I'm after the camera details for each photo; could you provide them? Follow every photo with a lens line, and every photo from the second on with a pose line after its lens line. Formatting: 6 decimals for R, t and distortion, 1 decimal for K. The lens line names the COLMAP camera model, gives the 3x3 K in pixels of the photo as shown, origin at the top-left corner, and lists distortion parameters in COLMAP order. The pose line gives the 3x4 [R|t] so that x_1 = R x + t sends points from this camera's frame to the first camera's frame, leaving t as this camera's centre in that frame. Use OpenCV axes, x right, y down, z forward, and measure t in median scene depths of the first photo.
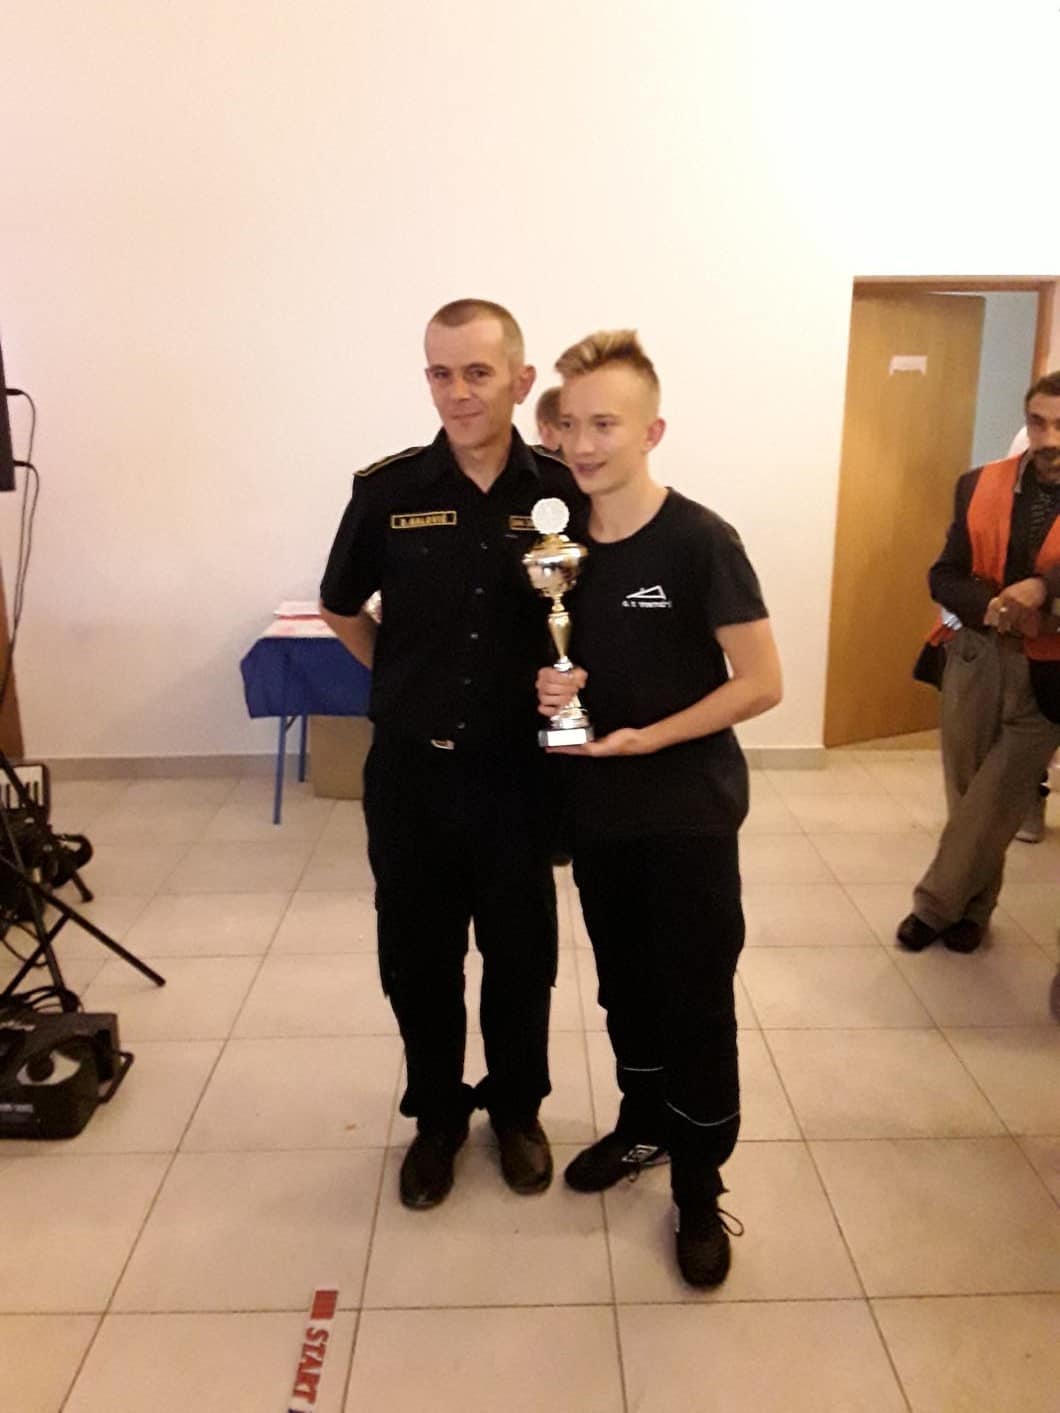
lens RADIAL K [[1103.9, 0, 530.0], [0, 1103.9, 706.5], [0, 0, 1]] dist [0.007930, -0.070762]
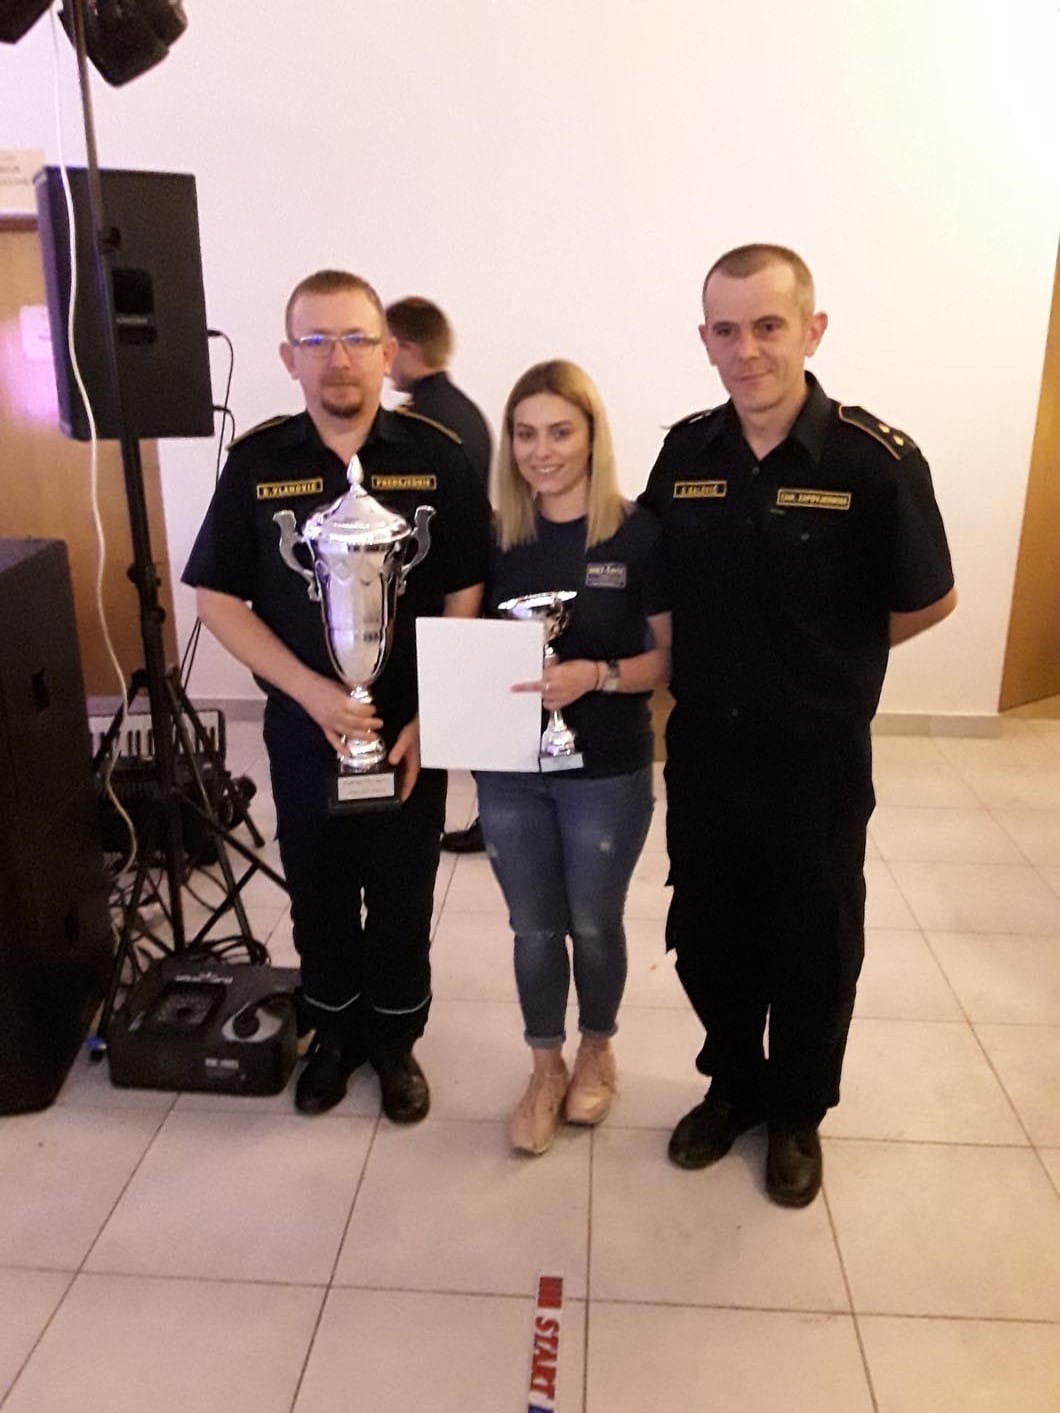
lens RADIAL K [[1103.2, 0, 530.0], [0, 1103.2, 706.5], [0, 0, 1]] dist [0.001381, -0.064220]
pose [[0.995576, 0.036470, -0.086594, -0.113327], [-0.031456, 0.997787, 0.058576, -0.026811], [0.088539, -0.055593, 0.994520, 0.044158]]
